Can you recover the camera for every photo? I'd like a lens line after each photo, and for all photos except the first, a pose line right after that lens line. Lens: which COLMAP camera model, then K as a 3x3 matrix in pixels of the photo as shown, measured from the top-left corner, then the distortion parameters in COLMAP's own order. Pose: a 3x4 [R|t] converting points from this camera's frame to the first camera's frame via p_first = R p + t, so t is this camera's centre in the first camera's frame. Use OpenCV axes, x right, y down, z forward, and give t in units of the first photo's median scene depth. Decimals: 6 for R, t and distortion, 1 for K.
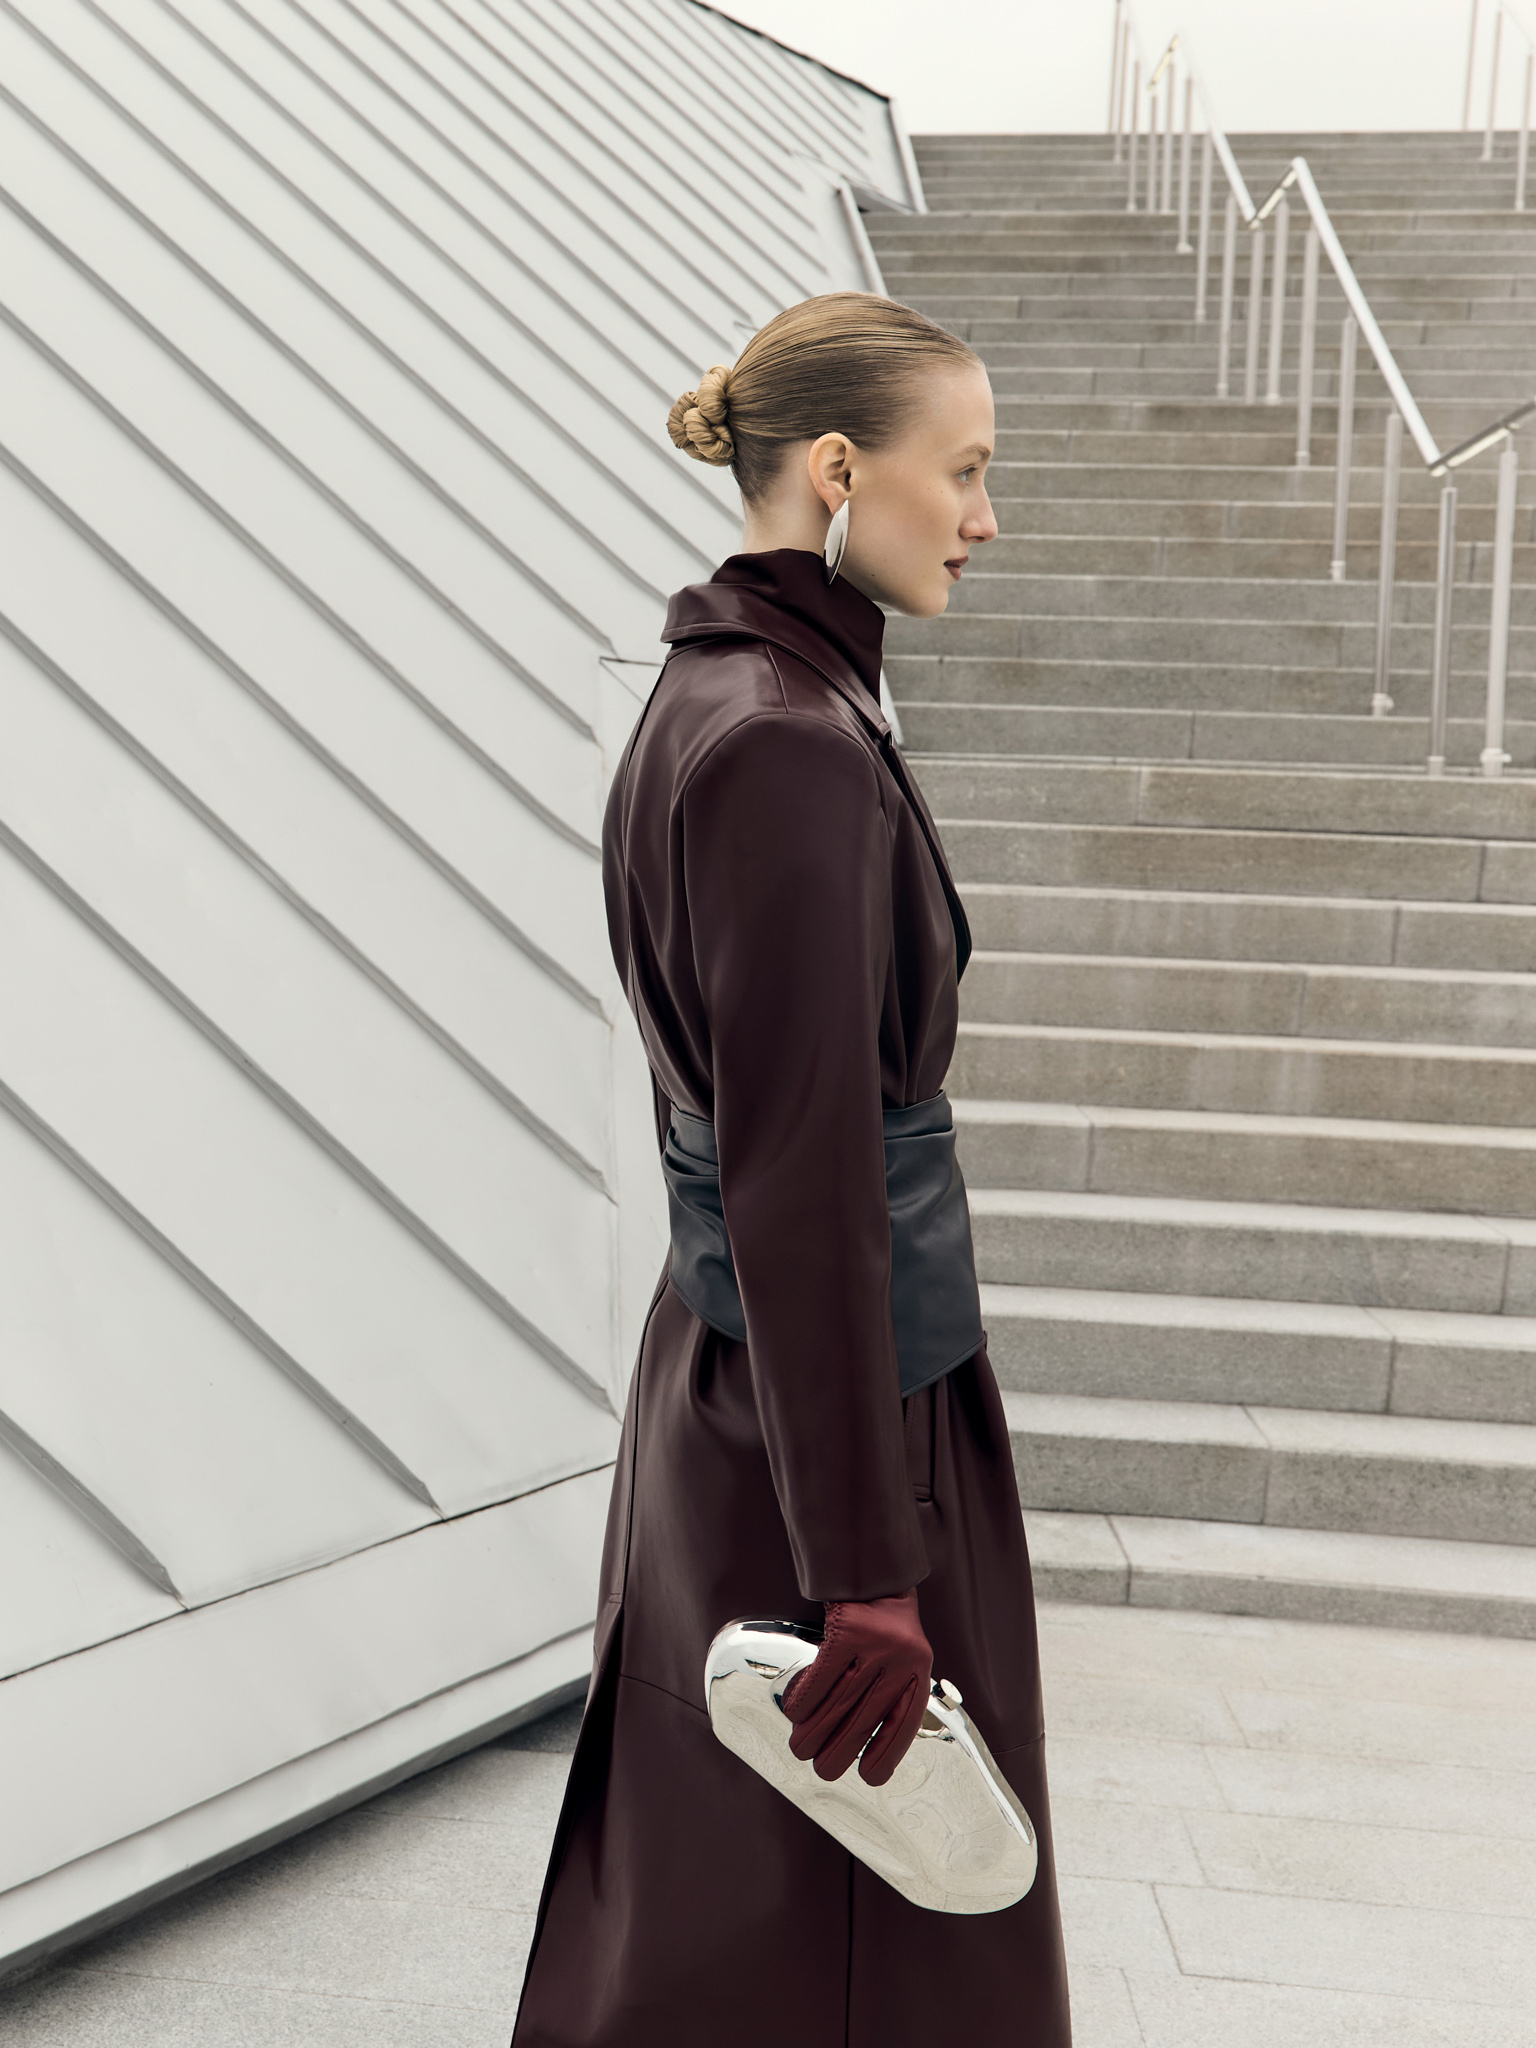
lens RADIAL K [[2294.0, 0, 768.0], [0, 2294.0, 1024.0], [0, 0, 1]] dist [-0.003415, 0.006391]
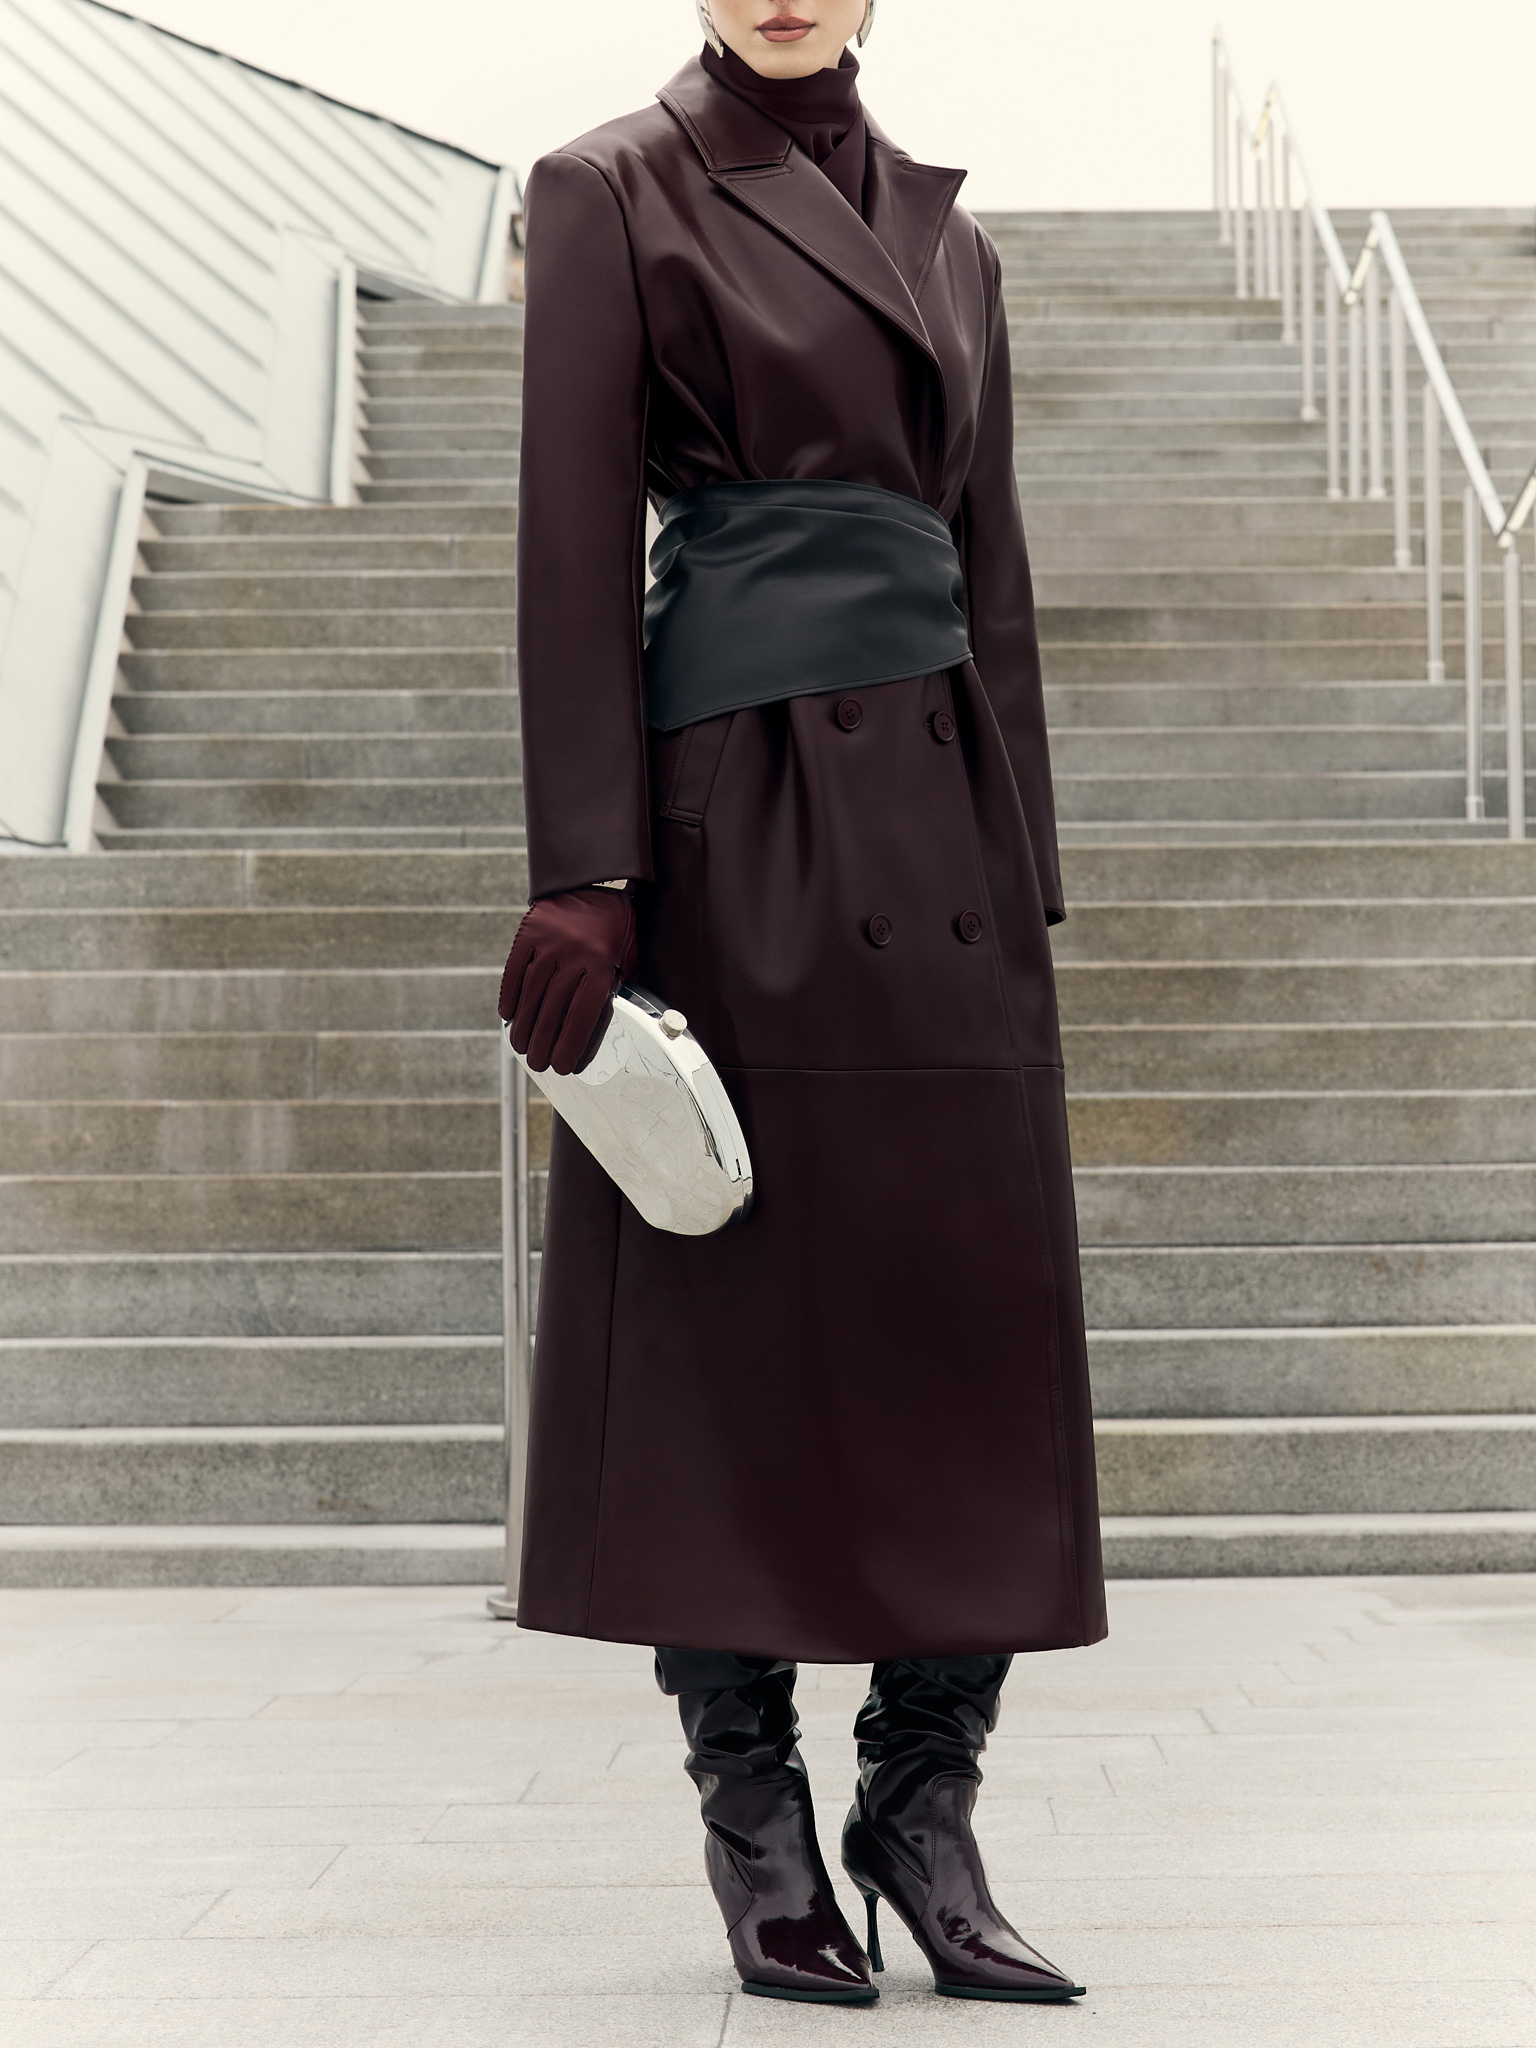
lens RADIAL K [[3108.2, 0, 768.0], [0, 3108.2, 1024.0], [0, 0, 1]] dist [-0.033731, 0.089325]
pose [[0.991308, -0.031112, 0.127833, 0.266071], [0.045485, 0.992767, -0.111108, 0.125965], [-0.123451, 0.115956, 0.985553, -0.266043]]
